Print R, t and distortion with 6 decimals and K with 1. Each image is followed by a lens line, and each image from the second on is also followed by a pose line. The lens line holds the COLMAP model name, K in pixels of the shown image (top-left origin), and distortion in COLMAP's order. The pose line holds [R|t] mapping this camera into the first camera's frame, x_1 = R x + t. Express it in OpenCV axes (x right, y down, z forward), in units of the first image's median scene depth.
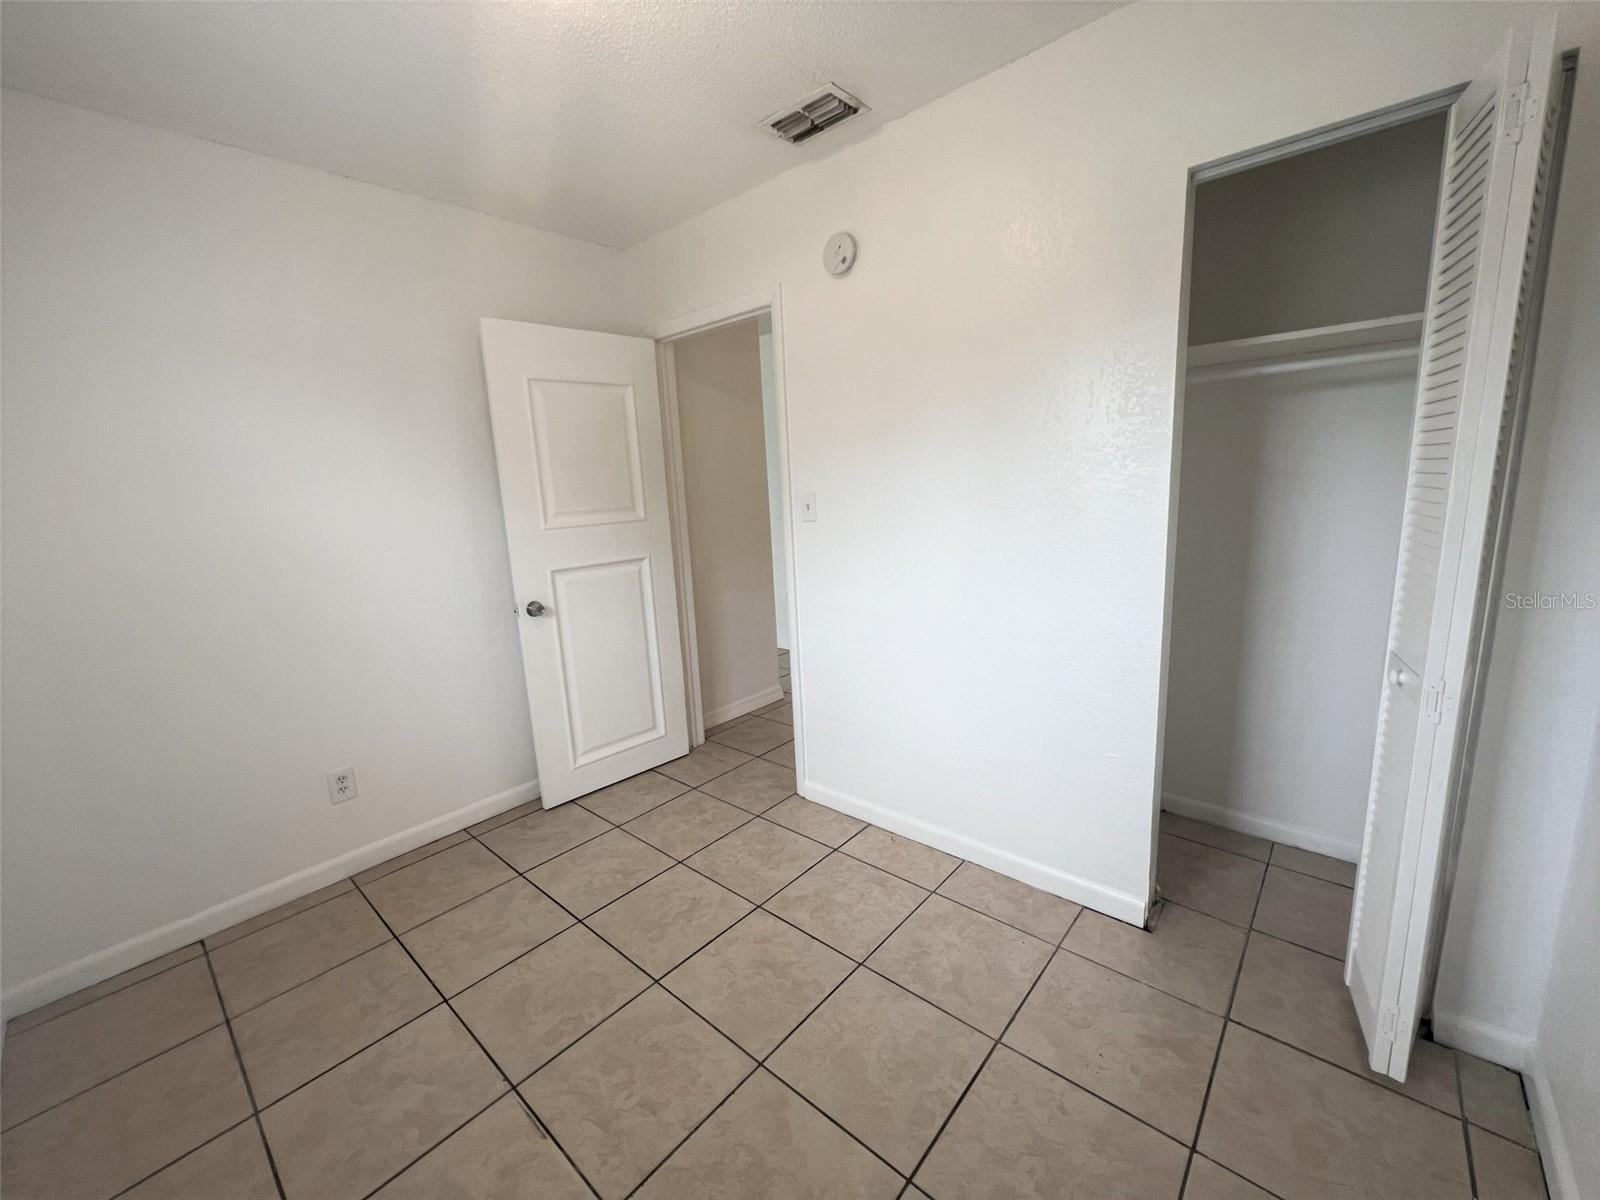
lens RADIAL K [[642.9, 0, 789.8], [0, 642.9, 597.4], [0, 0, 1]] dist [-0.000448, 0.000387]
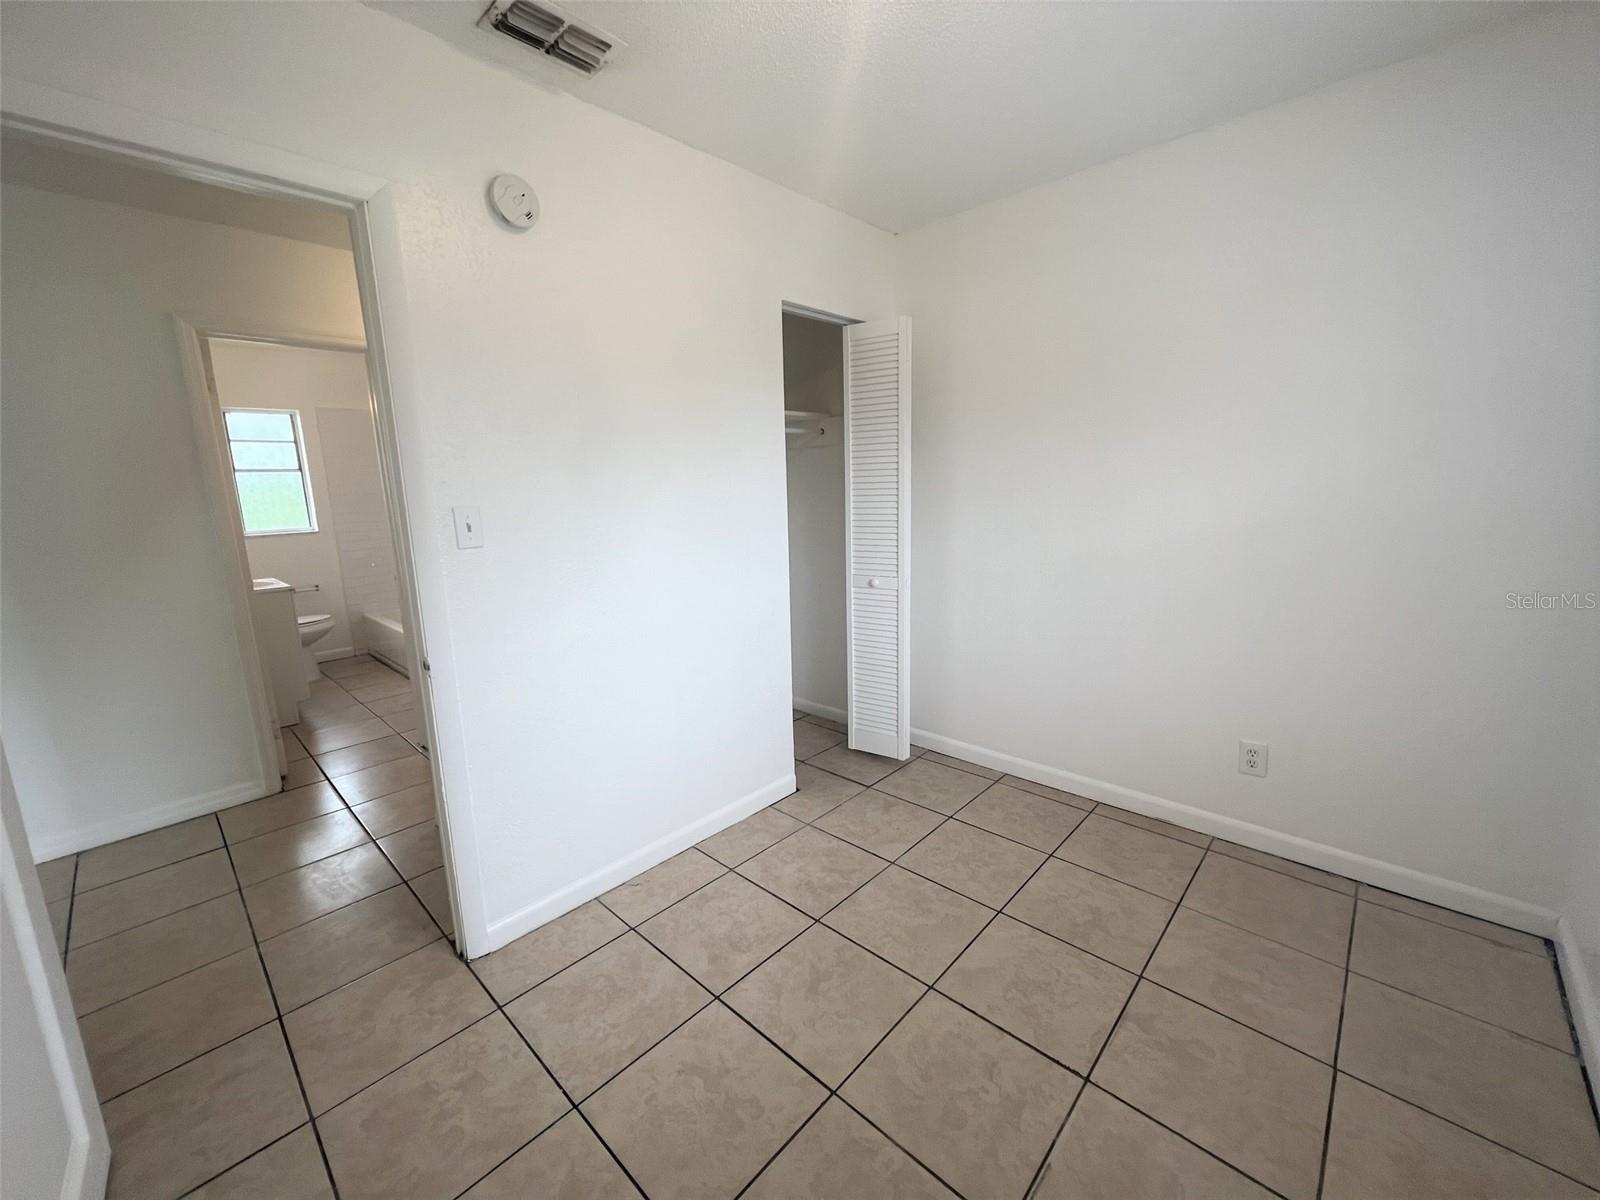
lens RADIAL K [[642.9, 0, 800.6], [0, 642.9, 595.7], [0, 0, 1]] dist [-0.000448, 0.000387]
pose [[0.019951, -0.127520, 0.991635, -0.915379], [0.204046, 0.971477, 0.120823, -0.109422], [-0.978758, 0.199928, 0.045402, 0.871319]]
